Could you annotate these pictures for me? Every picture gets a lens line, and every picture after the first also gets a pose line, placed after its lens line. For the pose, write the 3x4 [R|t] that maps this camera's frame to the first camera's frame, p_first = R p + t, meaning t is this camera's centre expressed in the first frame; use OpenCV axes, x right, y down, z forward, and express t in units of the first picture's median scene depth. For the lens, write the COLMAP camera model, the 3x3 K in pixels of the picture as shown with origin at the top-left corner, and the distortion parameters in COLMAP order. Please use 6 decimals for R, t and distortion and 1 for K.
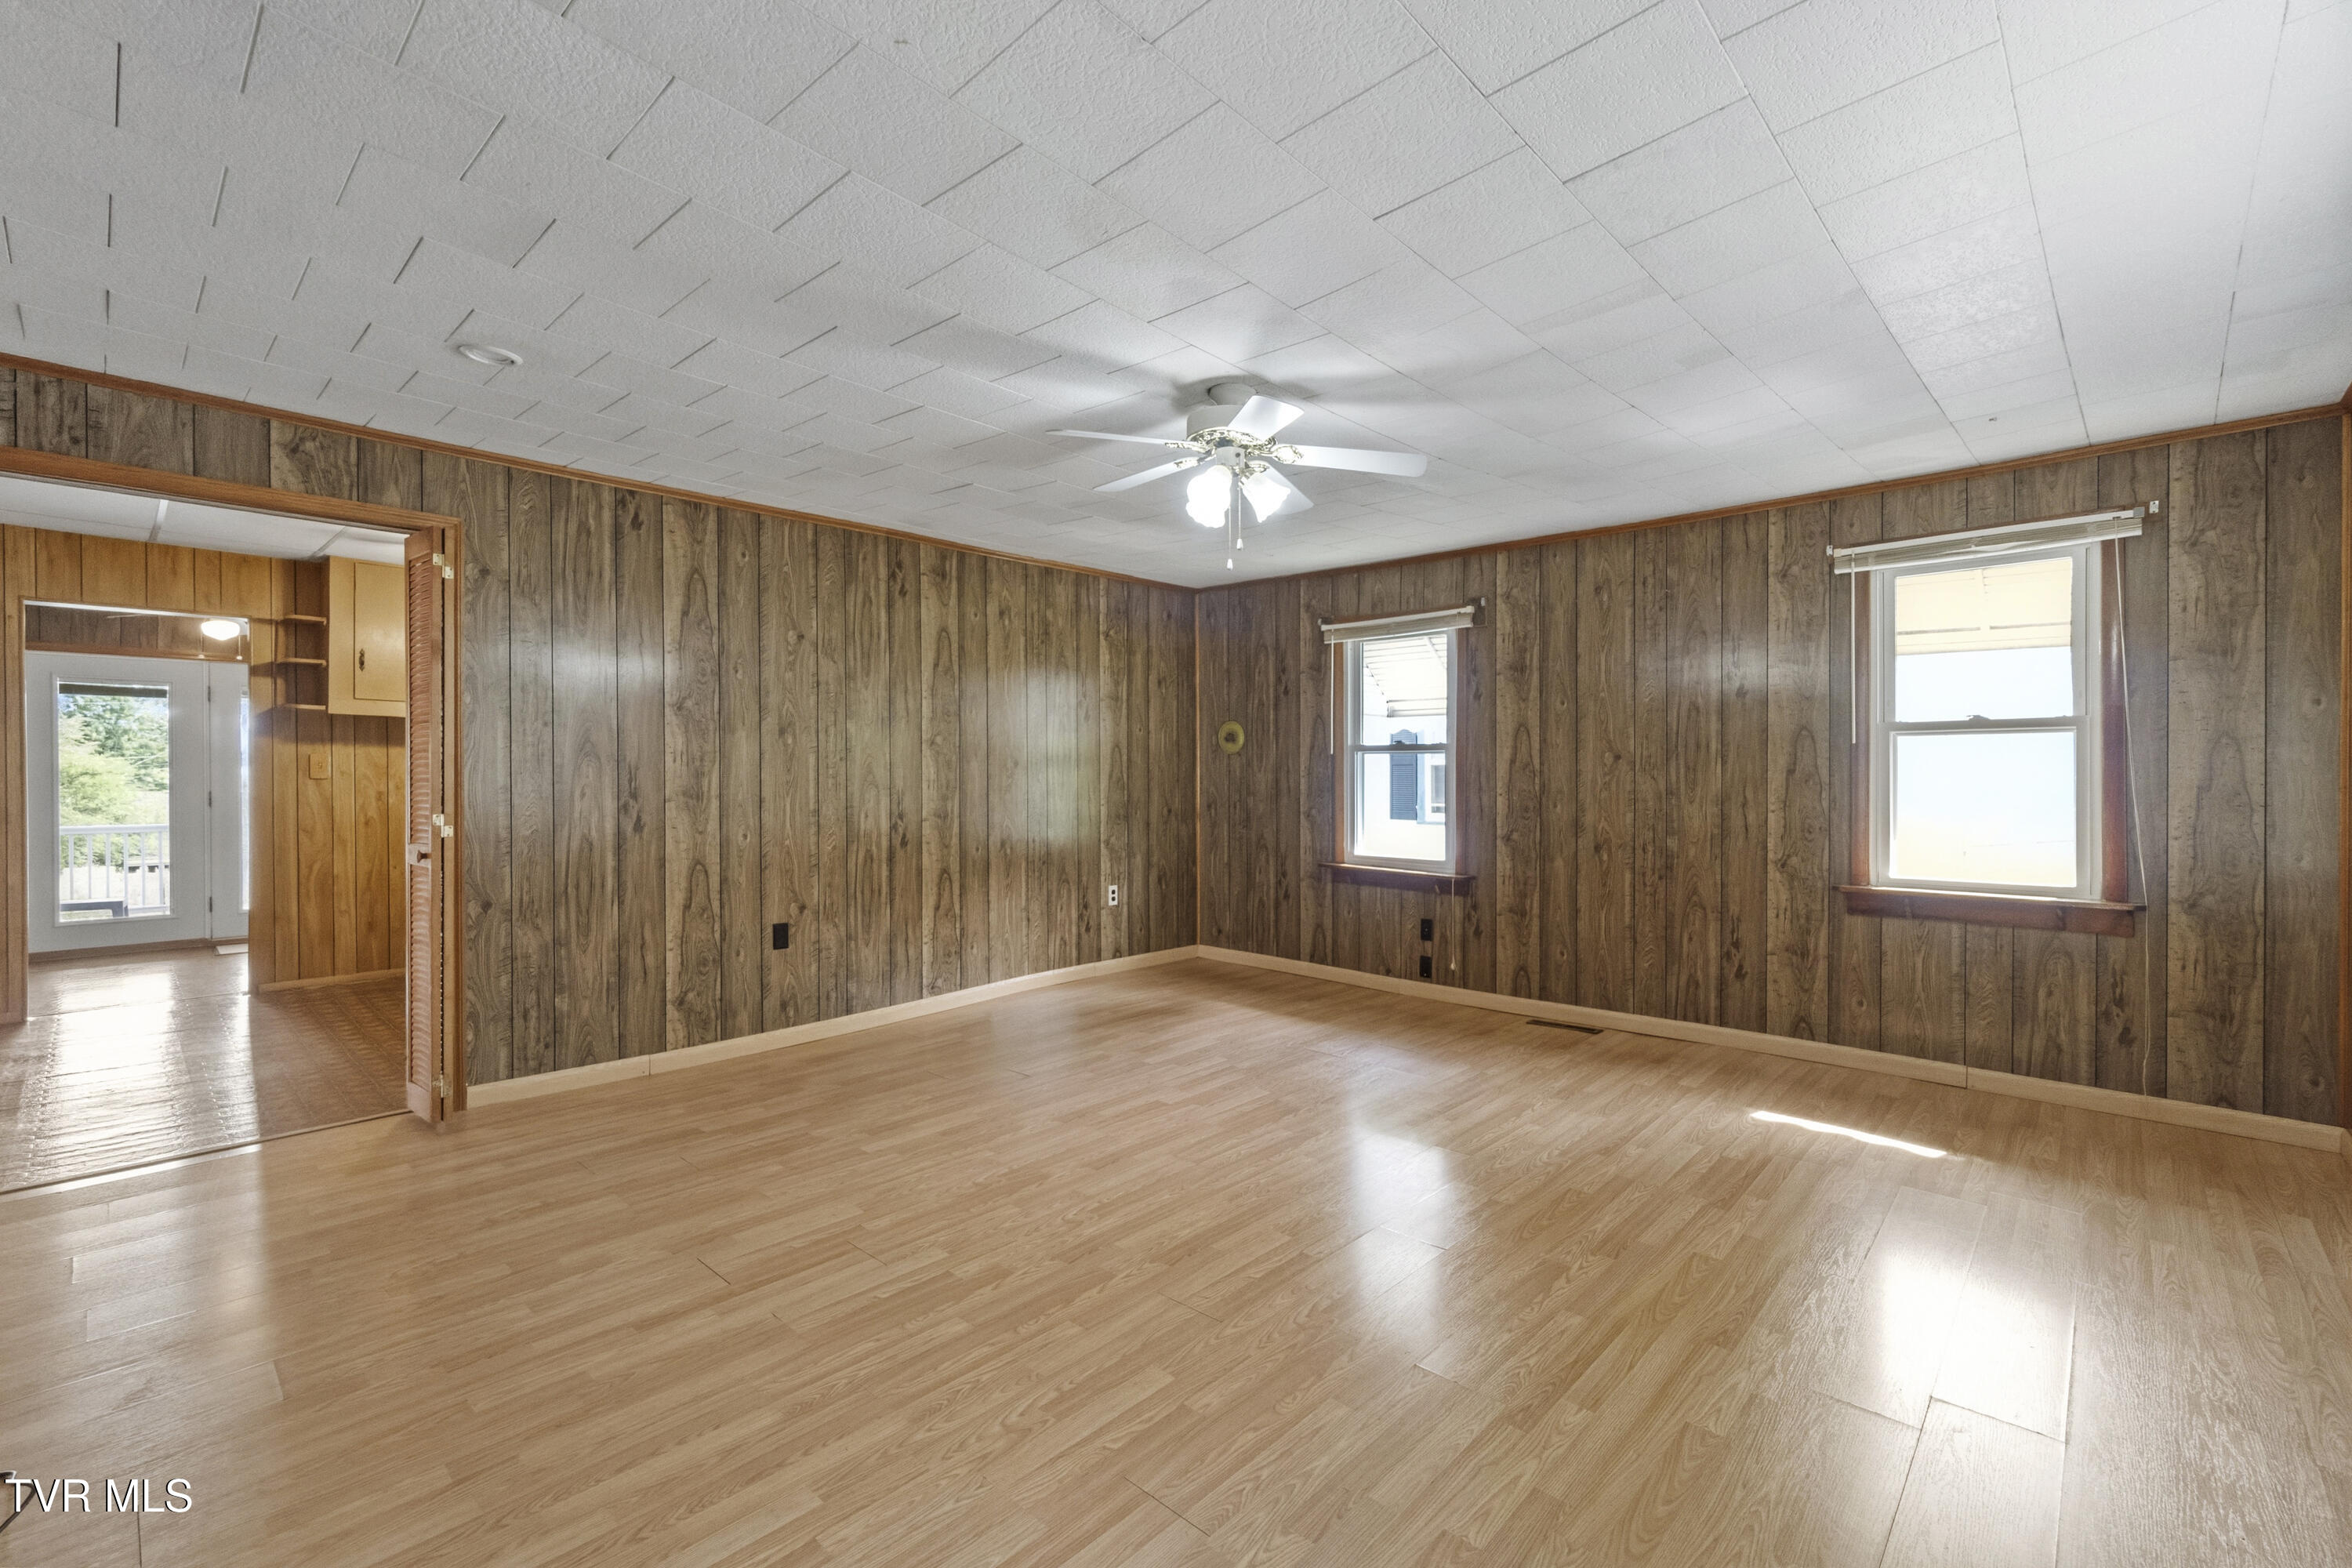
lens RADIAL K [[1019.3, 0, 1168.8], [0, 1019.3, 785.2], [0, 0, 1]] dist [-0.001410, 0.000719]
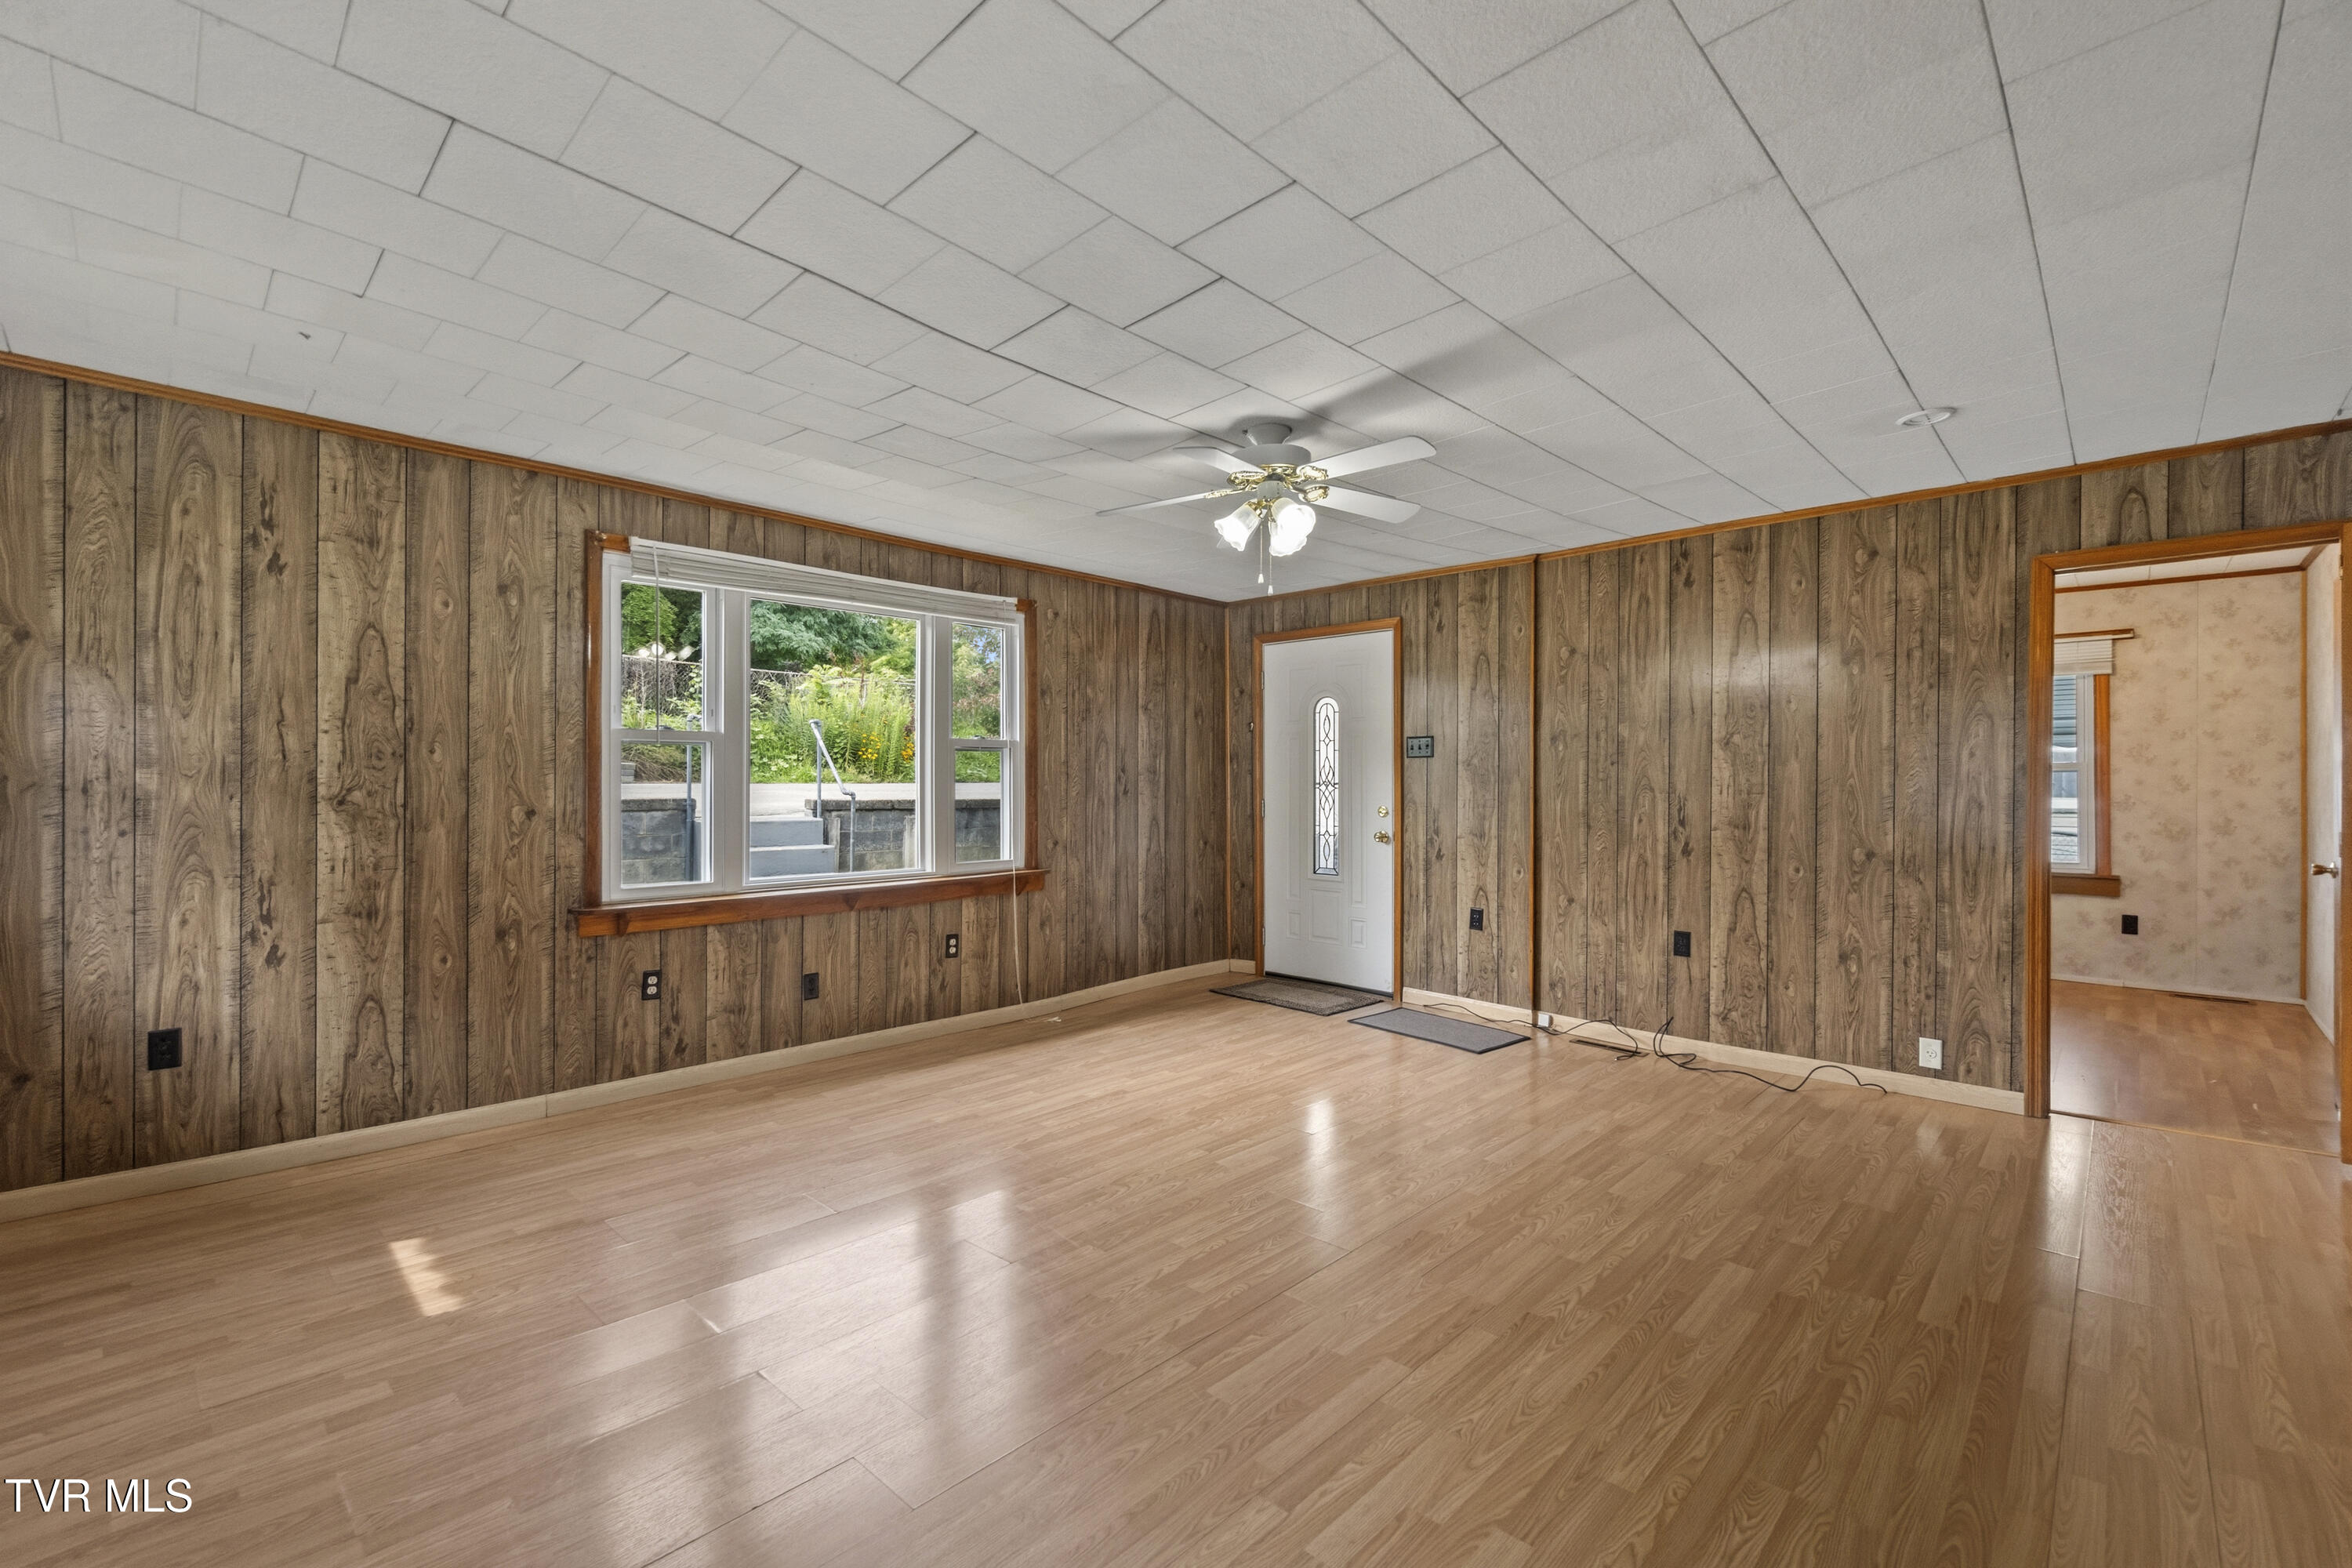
lens RADIAL K [[1000.7, 0, 1176.0], [0, 1000.7, 784.0], [0, 0, 1]] dist [-0.002812, -0.000052]
pose [[-0.999938, -0.002867, 0.010749, 0.091698], [-0.002774, 0.999959, 0.008617, -0.013824], [-0.010774, 0.008587, -0.999905, 1.285948]]
